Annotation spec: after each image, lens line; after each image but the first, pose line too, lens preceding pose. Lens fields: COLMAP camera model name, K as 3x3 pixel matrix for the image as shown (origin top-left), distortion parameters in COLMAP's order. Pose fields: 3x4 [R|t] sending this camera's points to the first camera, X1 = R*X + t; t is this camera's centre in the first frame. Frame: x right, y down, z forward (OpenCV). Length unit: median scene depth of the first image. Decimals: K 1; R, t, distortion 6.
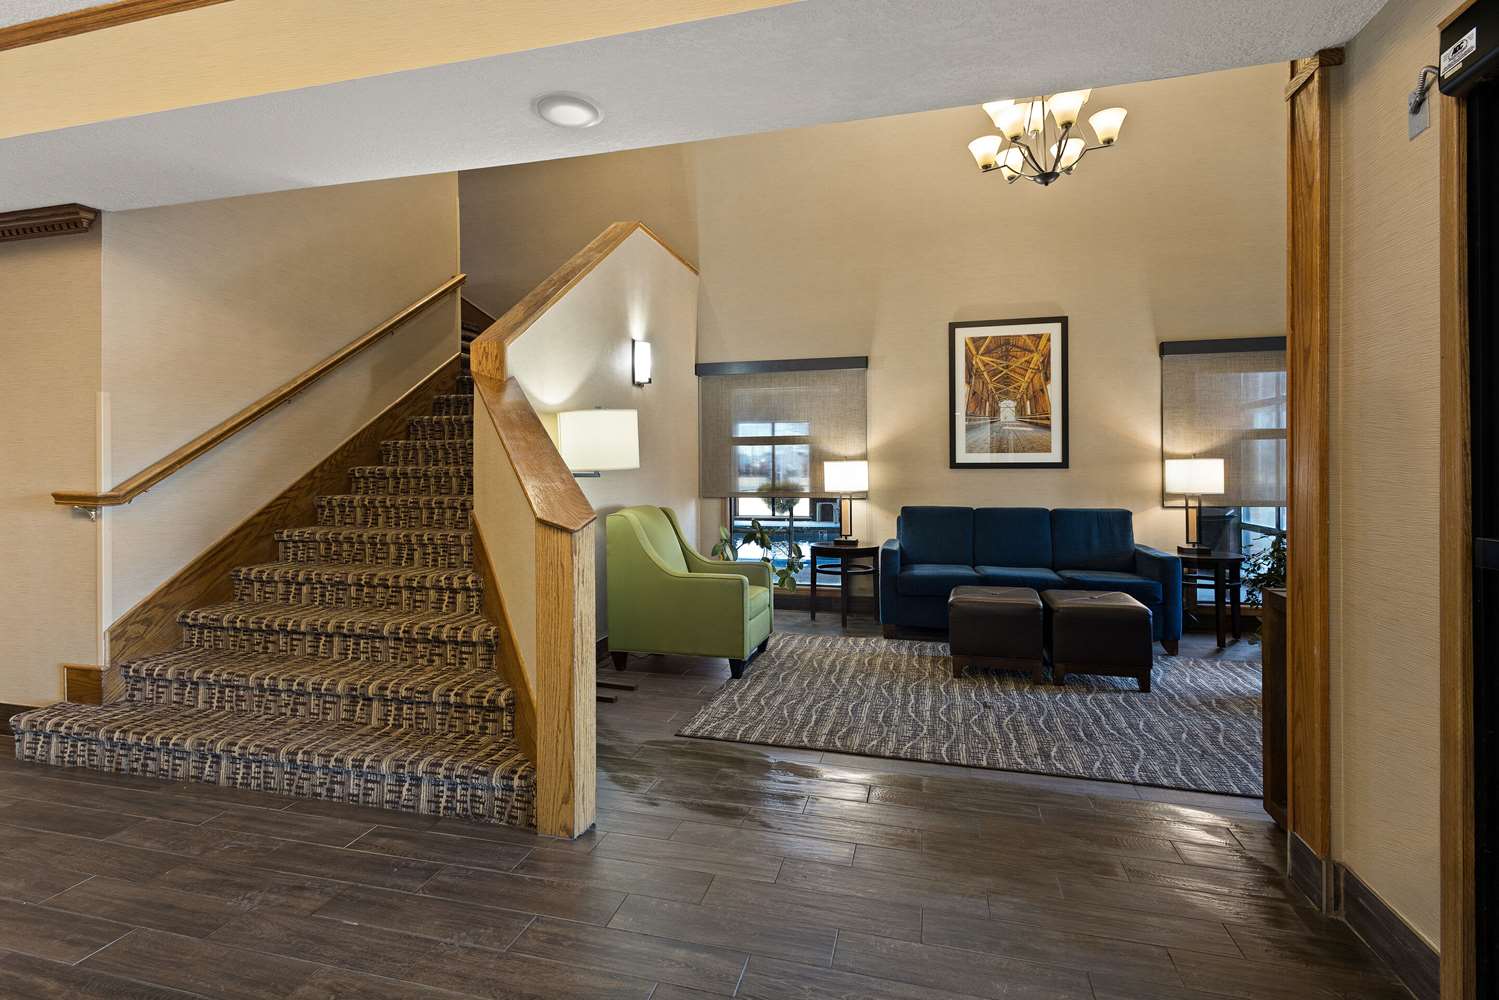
lens RADIAL K [[712.1, 0, 748.3], [0, 712.1, 486.4], [0, 0, 1]] dist [0.009830, -0.000898]
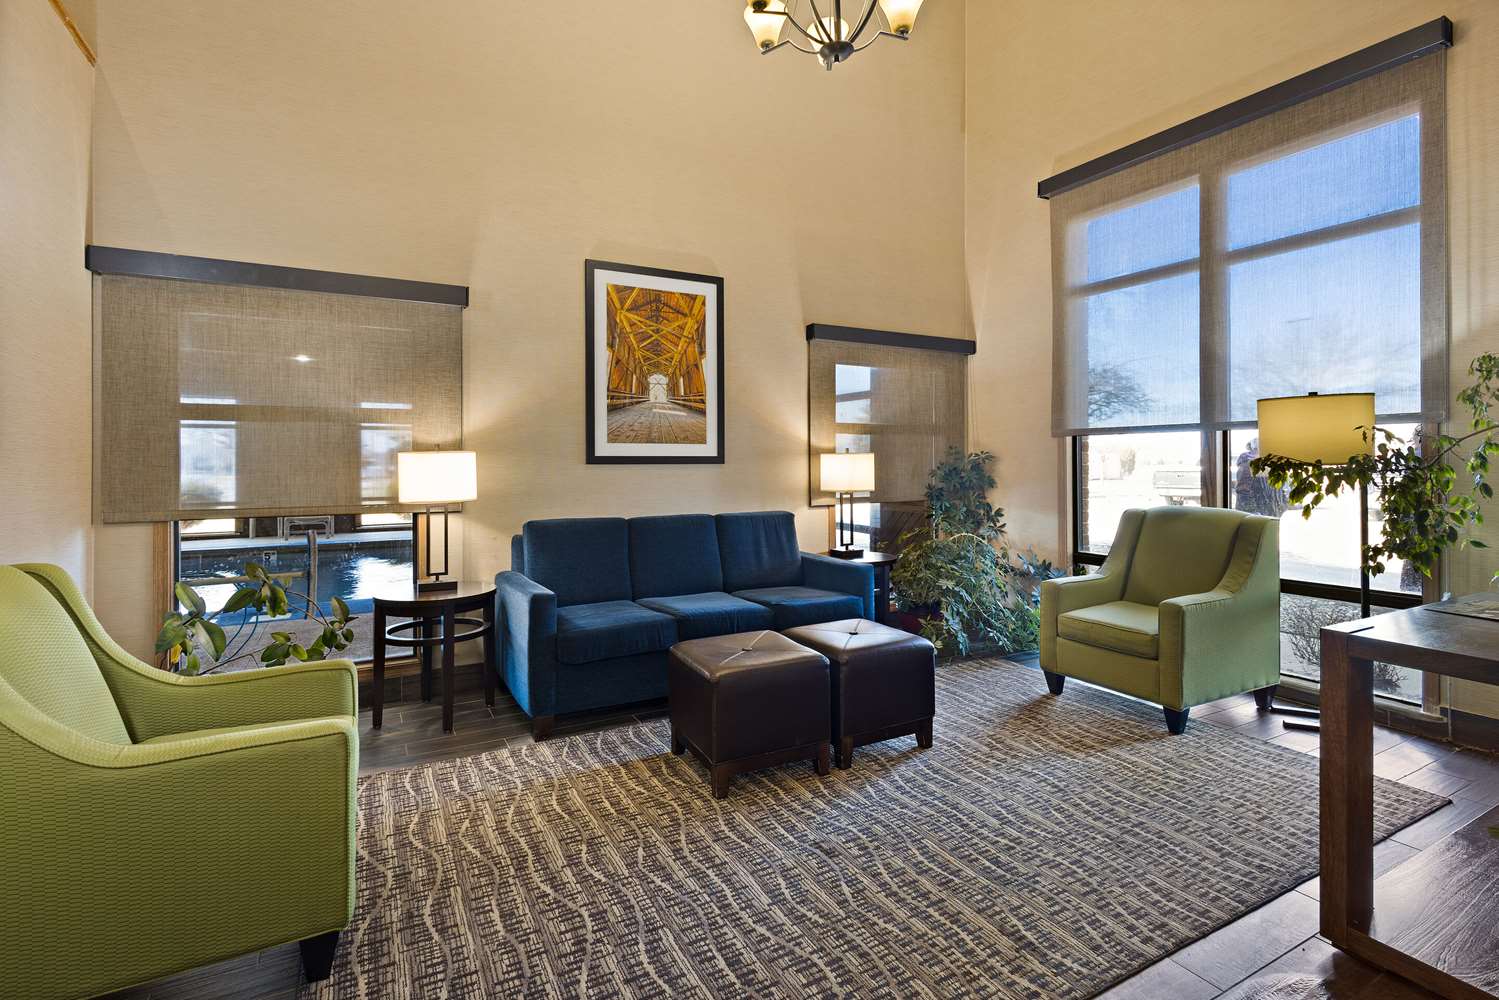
lens RADIAL K [[712.1, 0, 751.6], [0, 712.1, 461.9], [0, 0, 1]] dist [0.009830, -0.000898]
pose [[0.730112, 0.001599, 0.683325, -0.085862], [0.018002, 0.999605, -0.021574, -0.009100], [-0.683090, 0.028053, 0.729795, 0.382164]]
